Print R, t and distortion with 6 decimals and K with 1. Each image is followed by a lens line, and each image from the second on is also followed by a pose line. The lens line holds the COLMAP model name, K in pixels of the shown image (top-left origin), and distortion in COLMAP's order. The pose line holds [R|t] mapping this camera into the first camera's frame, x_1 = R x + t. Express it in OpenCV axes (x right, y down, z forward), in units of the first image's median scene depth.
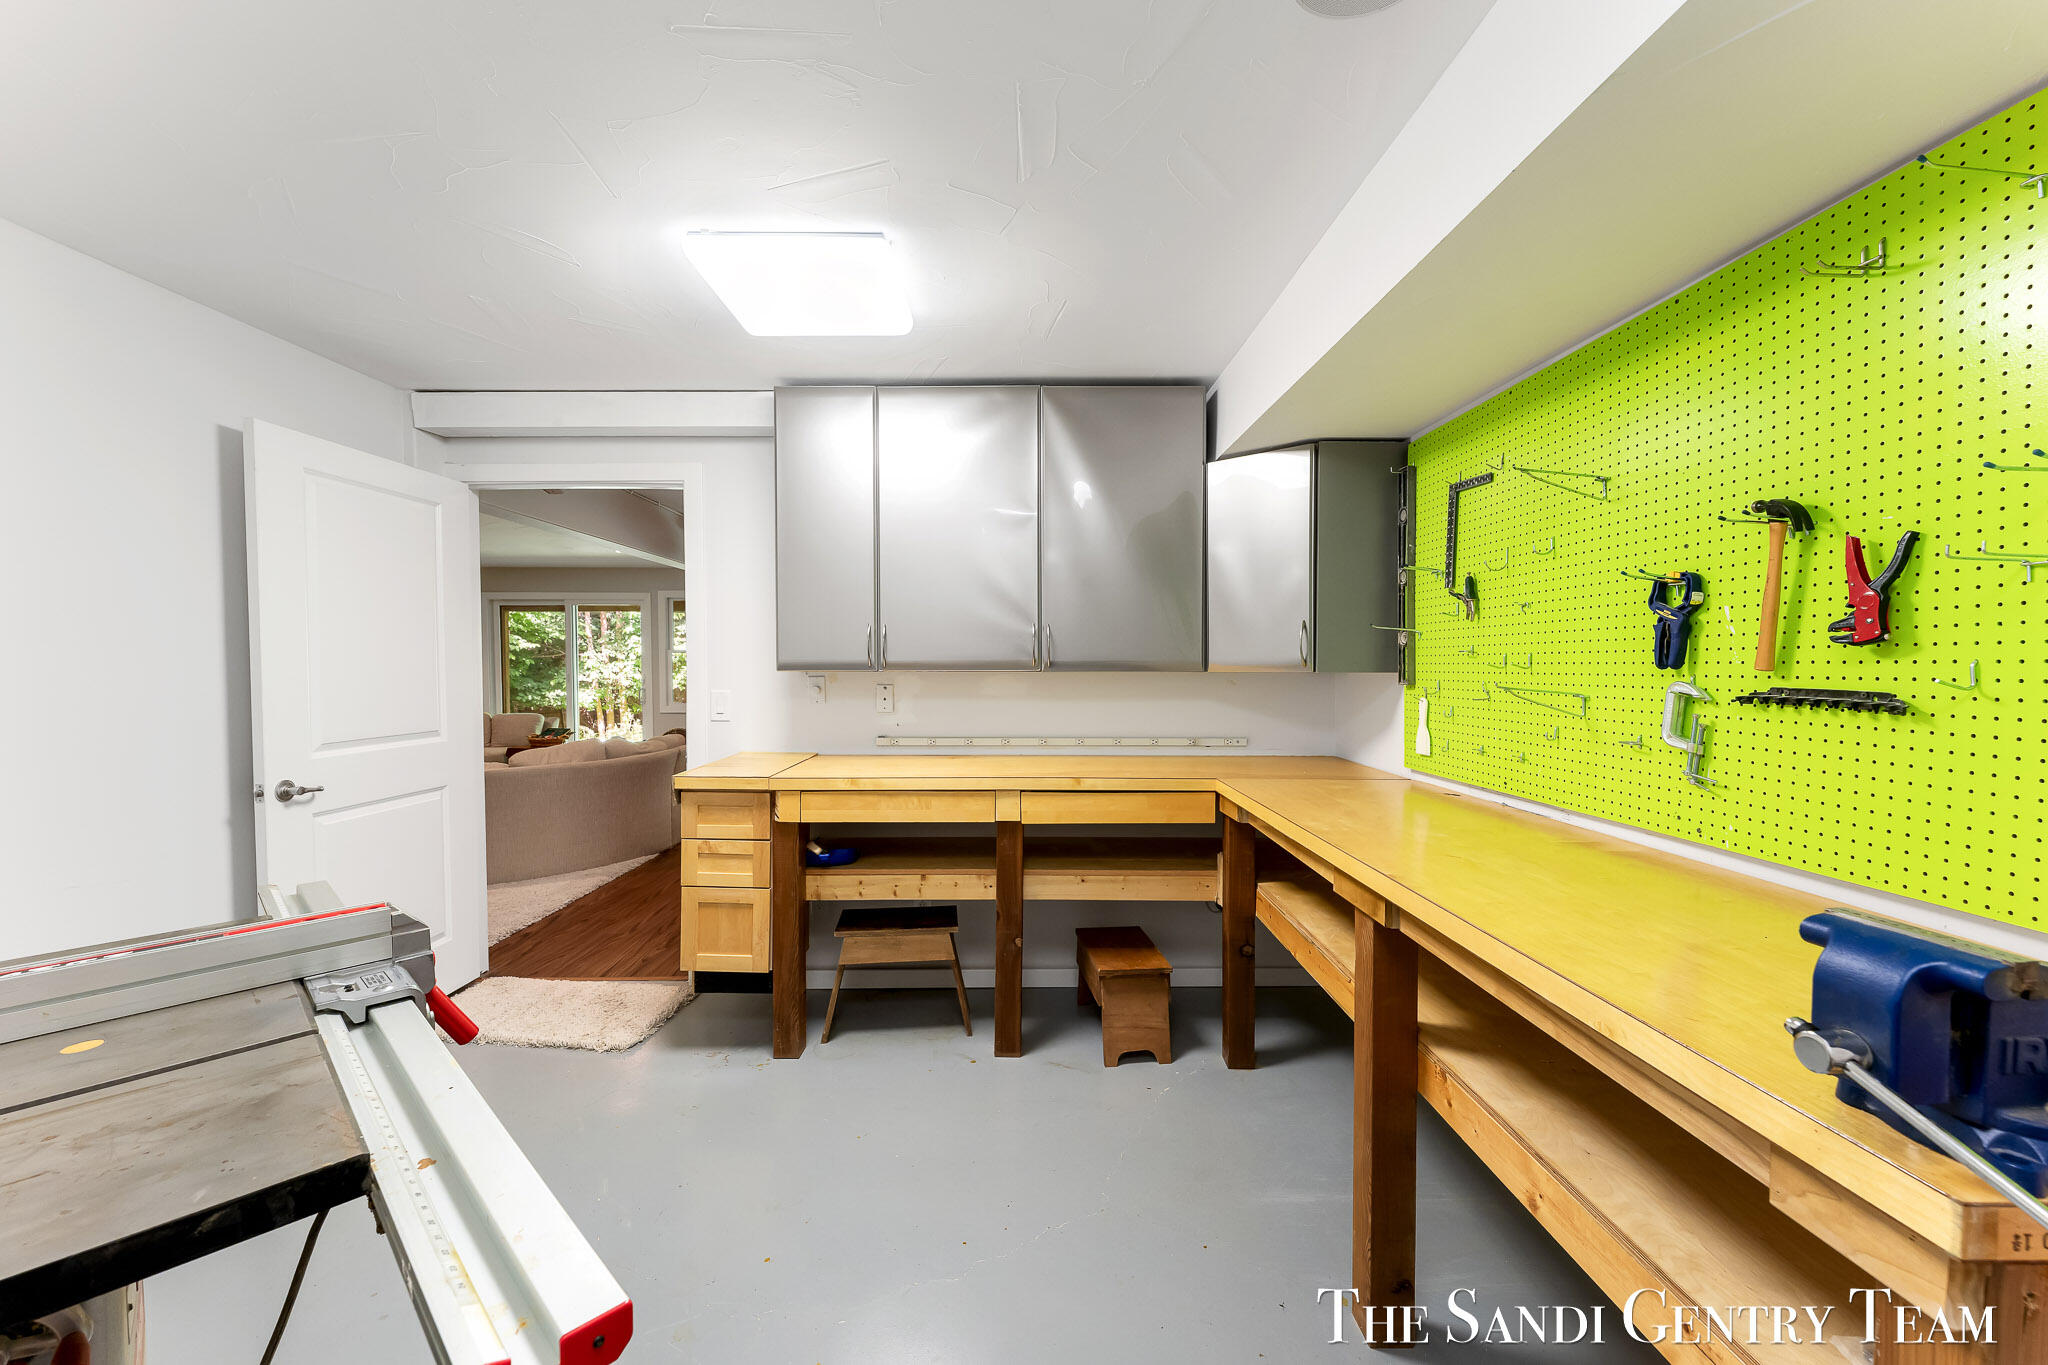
lens RADIAL K [[815.1, 0, 1024.0], [0, 815.1, 682.5], [0, 0, 1]] dist [0.000119, 0.000124]
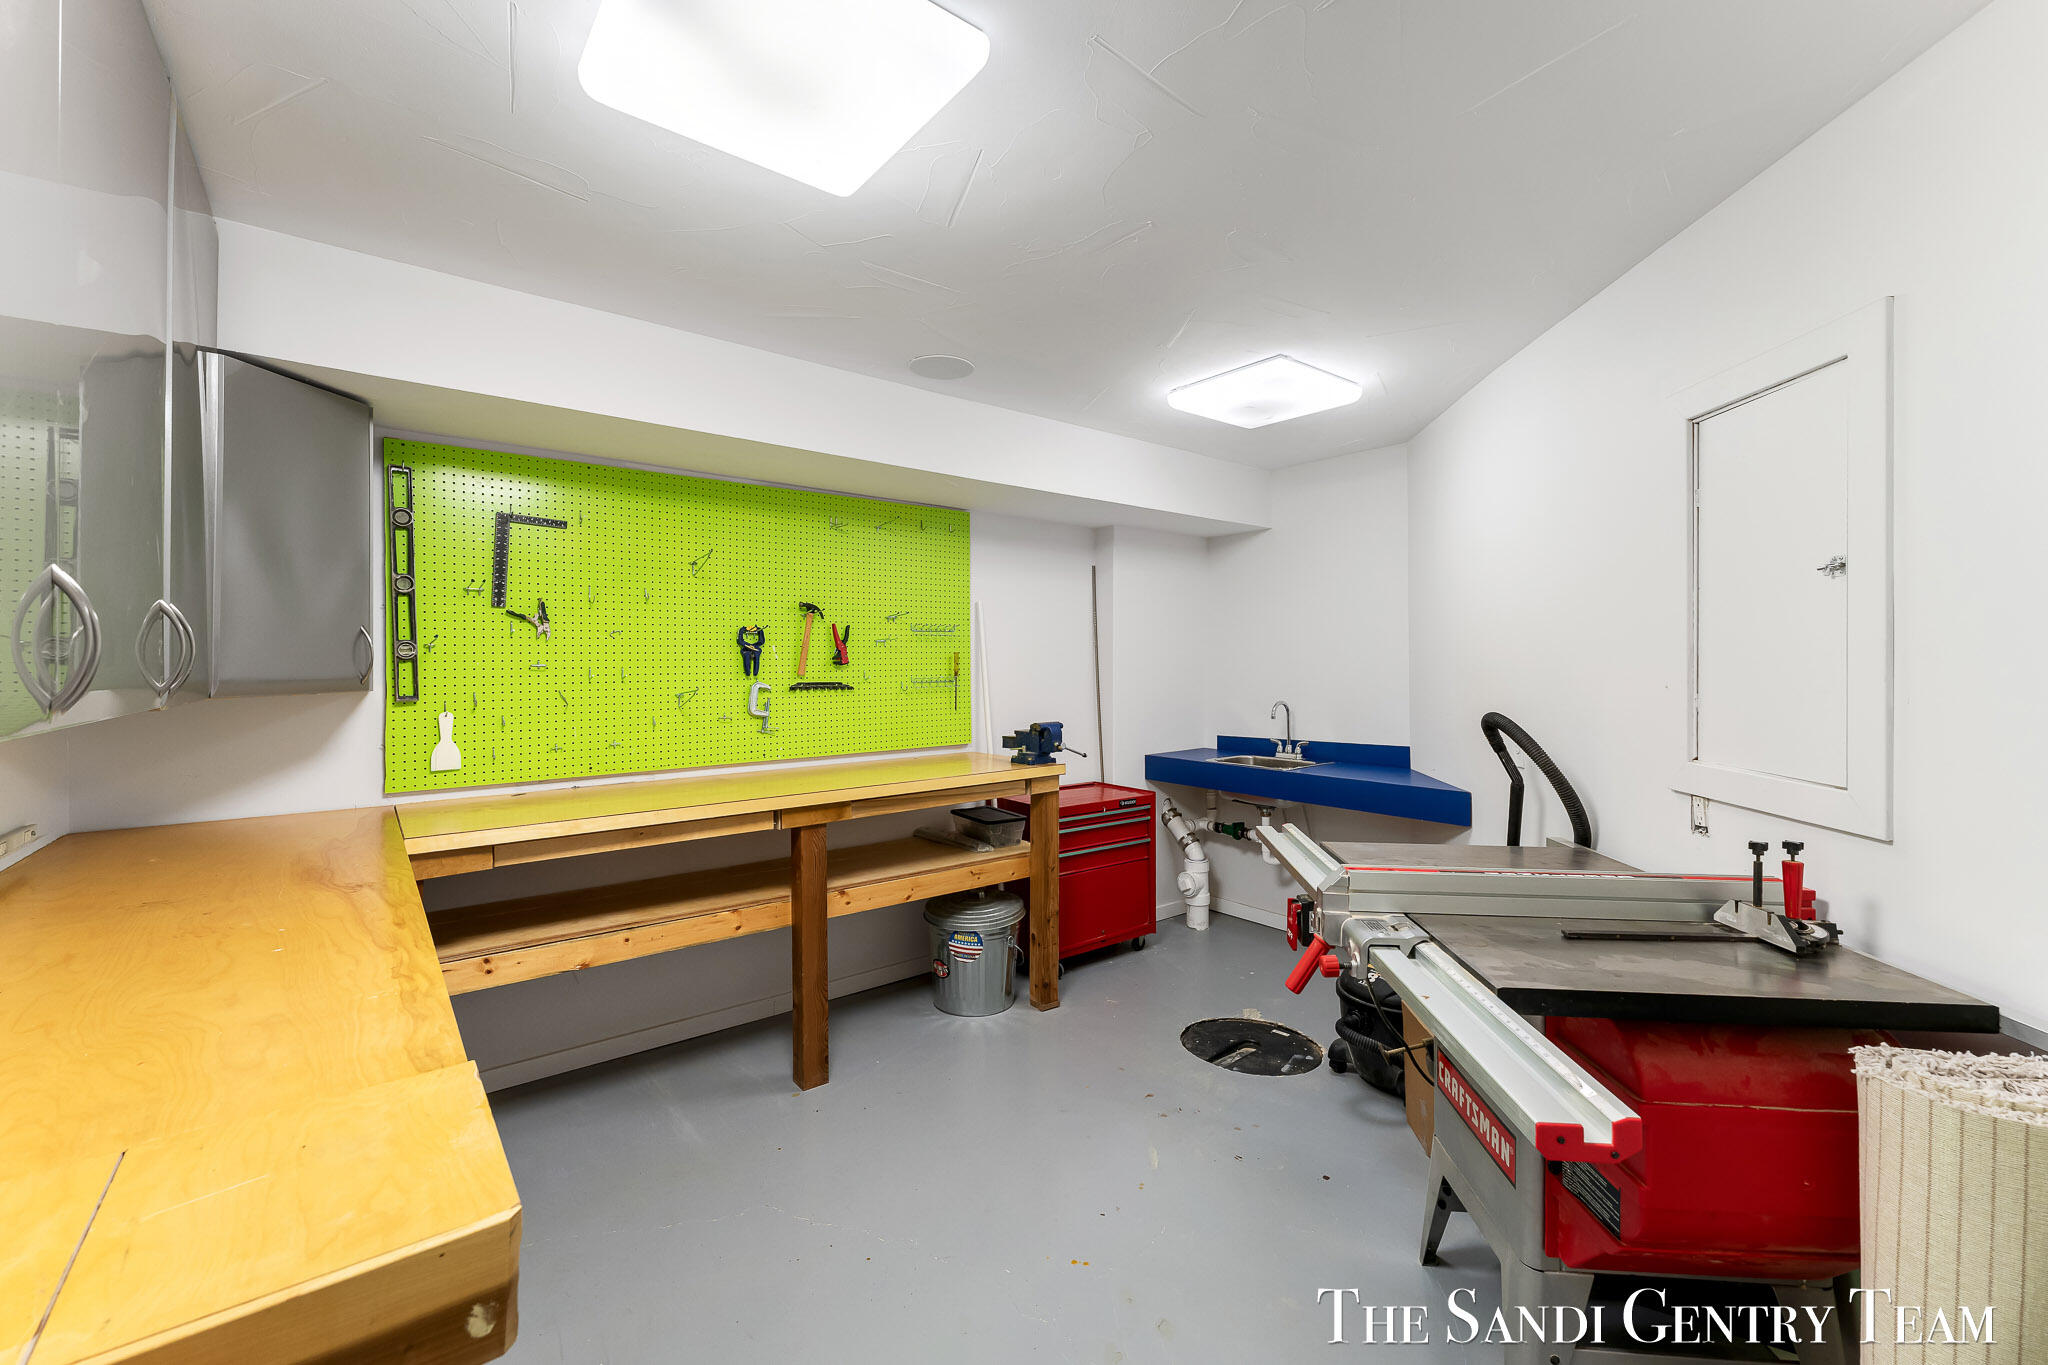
lens RADIAL K [[824.6, 0, 1017.7], [0, 824.6, 655.4], [0, 0, 1]] dist [-0.002382, -0.000728]
pose [[-0.626201, 0.019726, 0.779412, -1.307198], [0.032369, 0.999476, 0.000710, -0.053121], [-0.778990, 0.025674, -0.626511, 1.991610]]
